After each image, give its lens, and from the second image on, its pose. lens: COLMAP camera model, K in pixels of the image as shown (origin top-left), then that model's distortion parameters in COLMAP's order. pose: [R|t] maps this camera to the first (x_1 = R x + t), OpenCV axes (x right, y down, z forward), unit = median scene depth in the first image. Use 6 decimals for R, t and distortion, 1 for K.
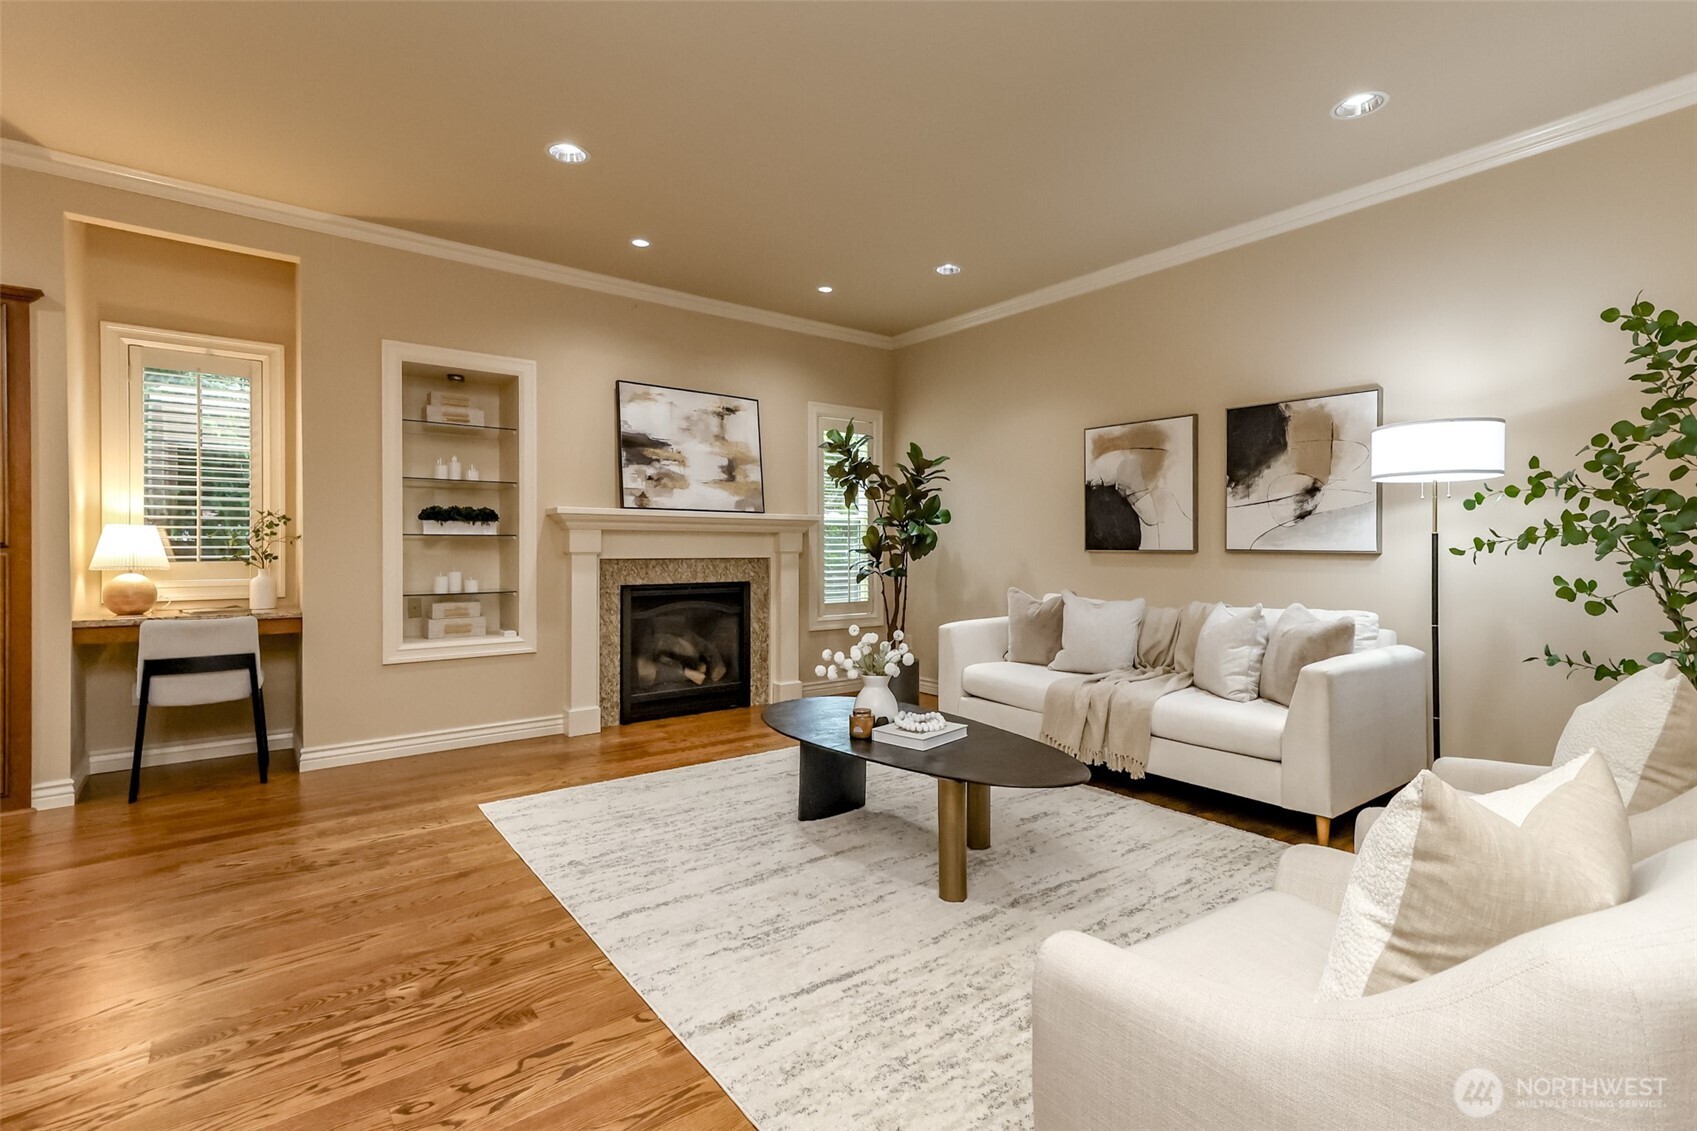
lens RADIAL K [[776.5, 0, 845.6], [0, 776.5, 554.4], [0, 0, 1]] dist [0.023045, -0.000707]
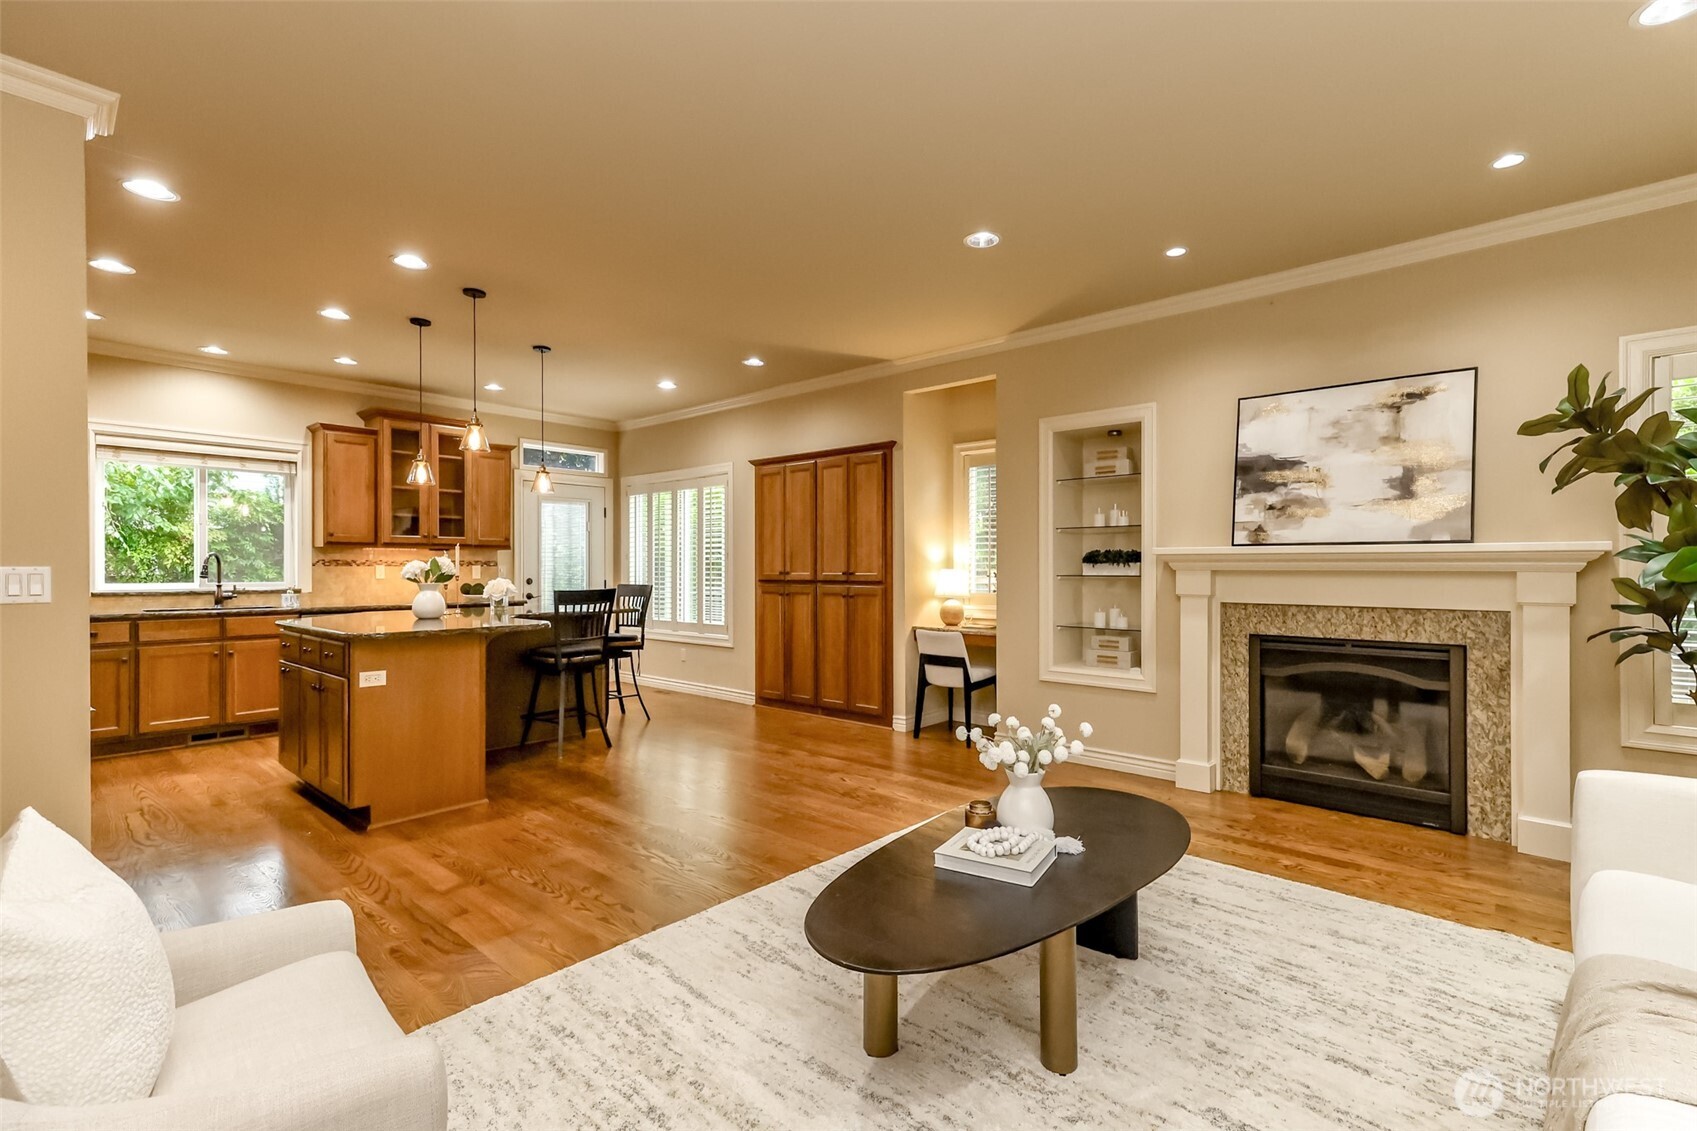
lens RADIAL K [[776.5, 0, 890.5], [0, 776.5, 568.8], [0, 0, 1]] dist [0.023045, -0.000707]
pose [[0.205612, 0.002132, -0.978631, 0.616403], [-0.010276, 0.999947, 0.000019, -0.036505], [0.978580, 0.010053, 0.205624, 0.557049]]
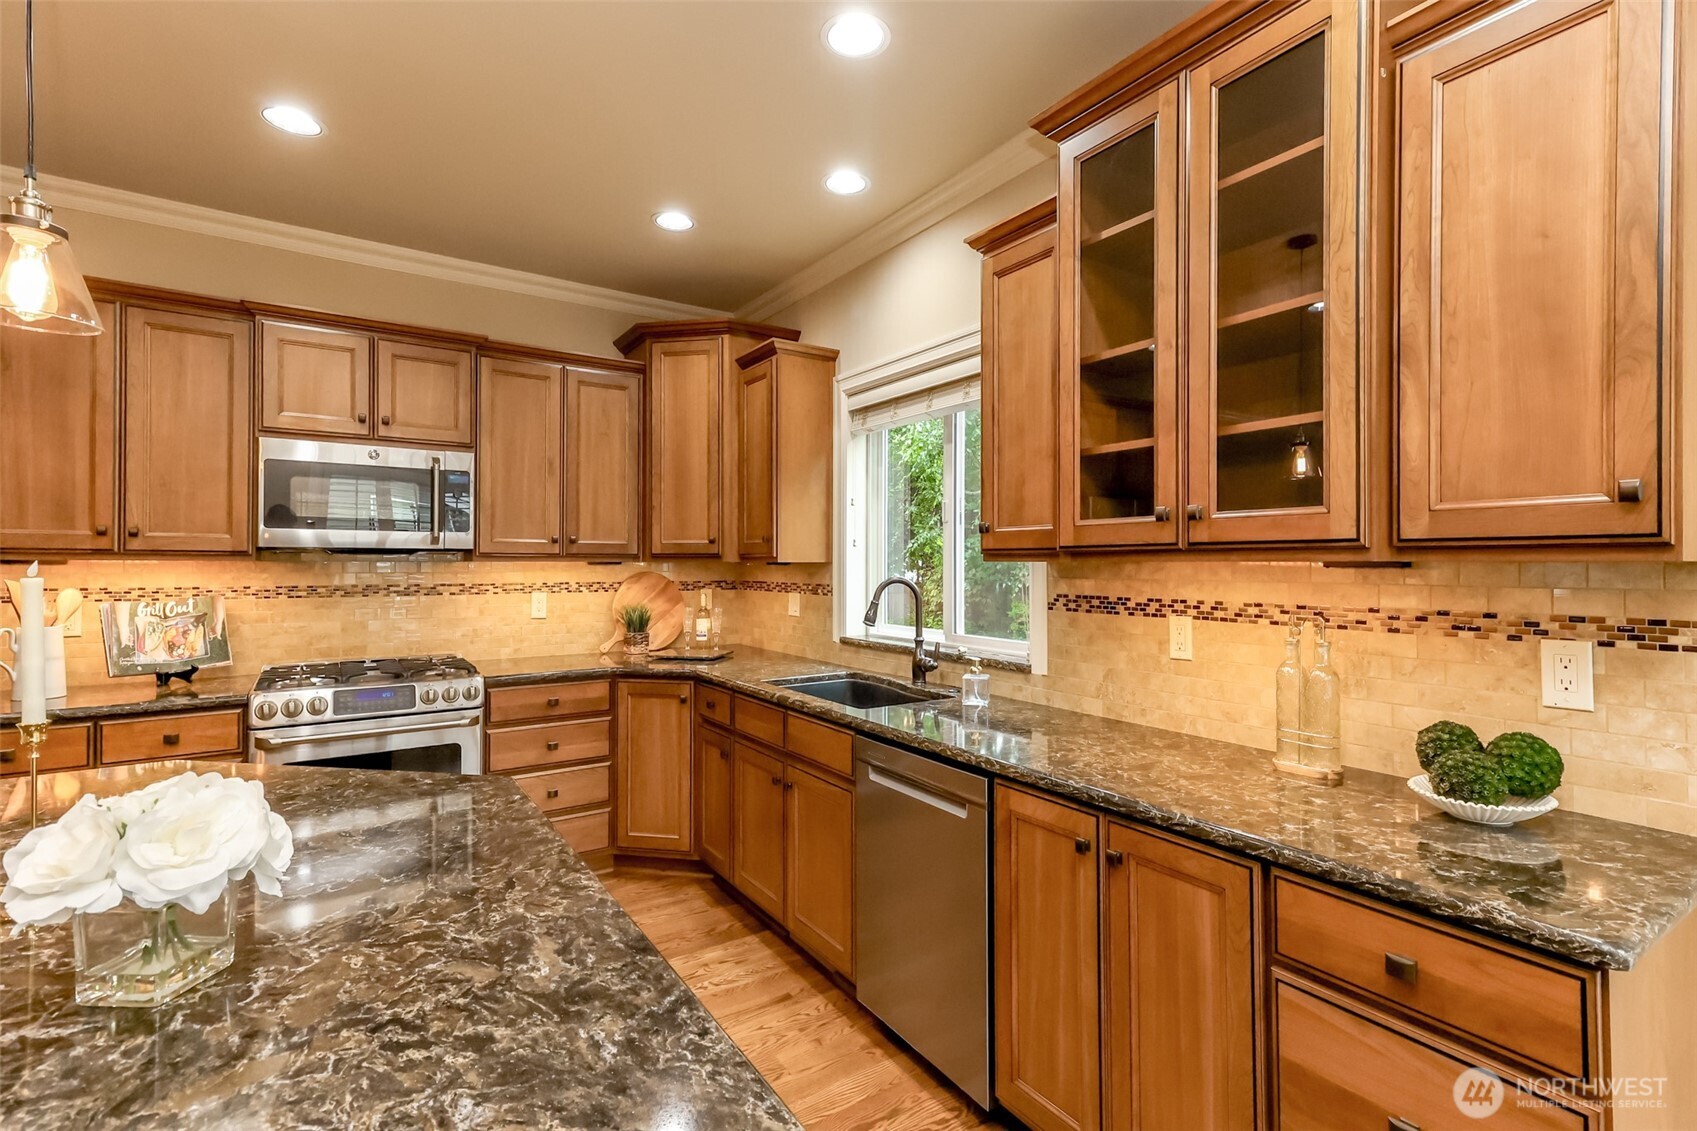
lens RADIAL K [[776.5, 0, 844.9], [0, 776.5, 562.4], [0, 0, 1]] dist [0.023045, -0.000707]
pose [[-0.997665, -0.000055, 0.068299, -1.163811], [0.000506, 0.999966, 0.008188, -0.075279], [-0.068297, 0.008203, -0.997631, 0.360324]]
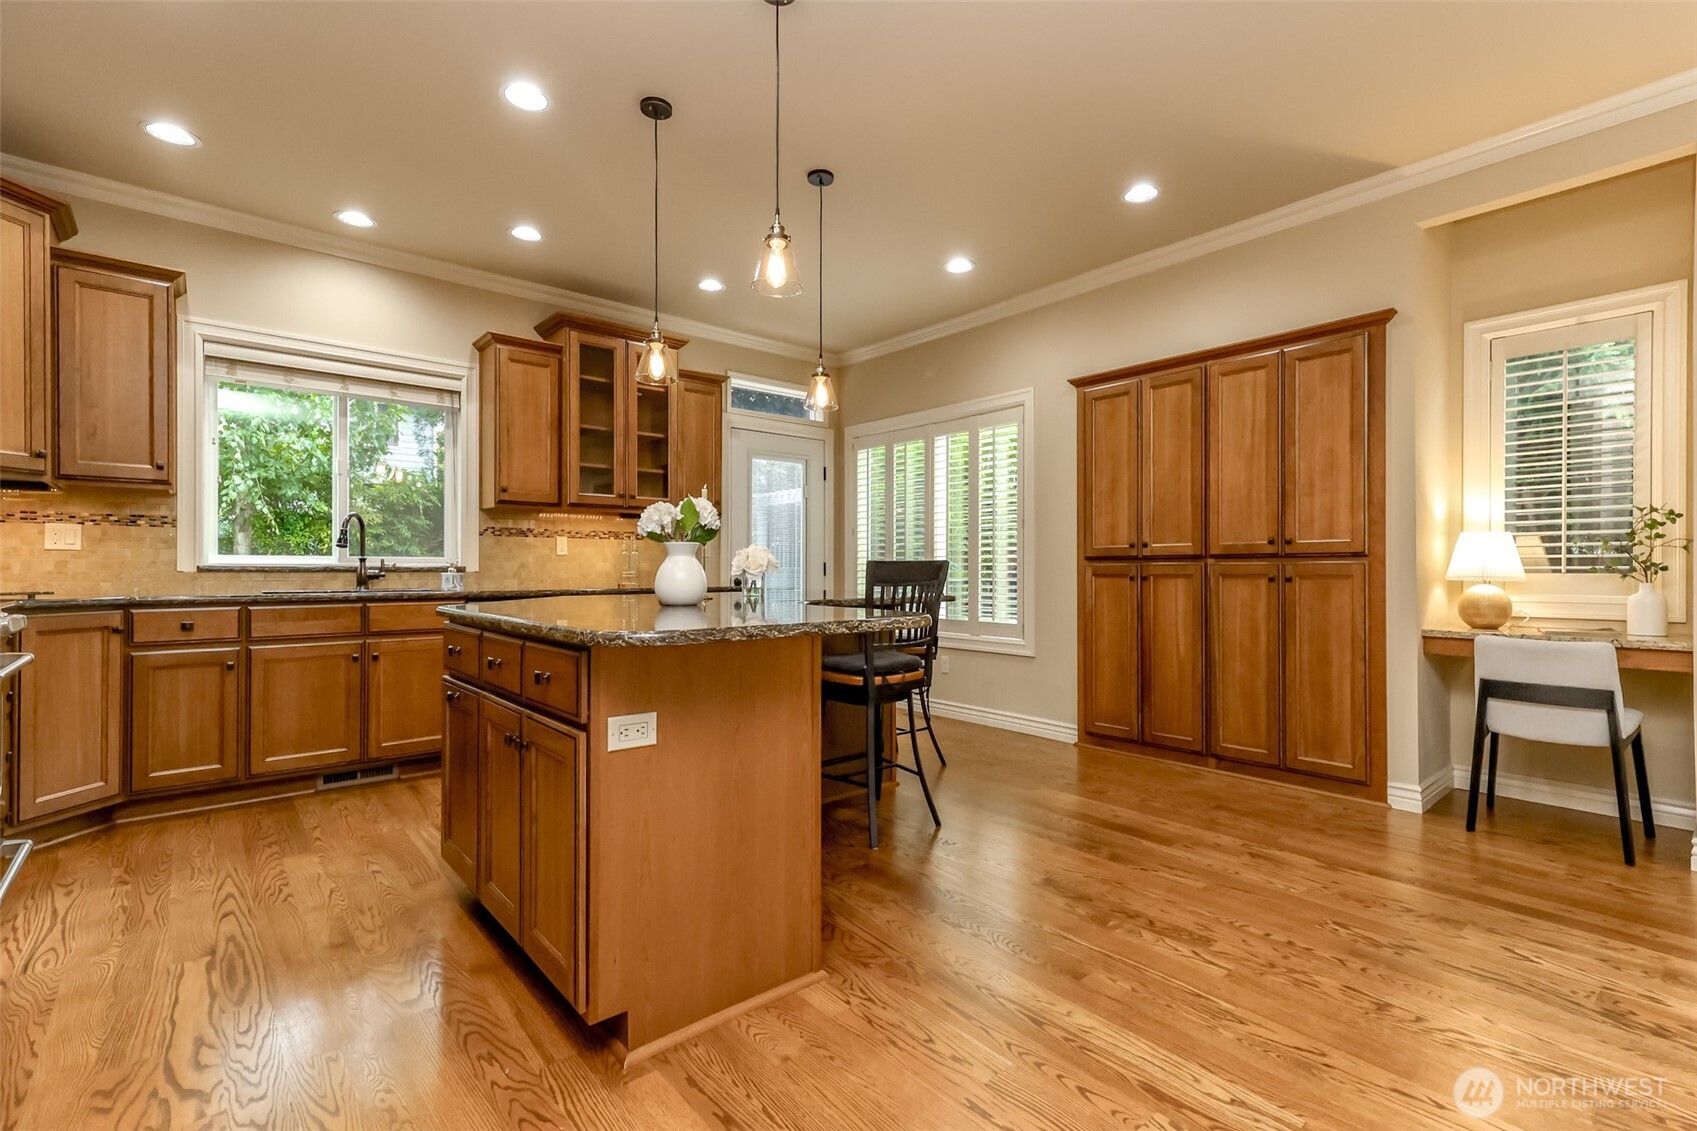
lens RADIAL K [[776.5, 0, 886.1], [0, 776.5, 566.2], [0, 0, 1]] dist [0.023045, -0.000707]
pose [[0.072546, -0.000719, -0.997365, -0.030906], [-0.011781, 0.999929, -0.001578, 0.012936], [0.997295, 0.011864, 0.072532, 0.232802]]
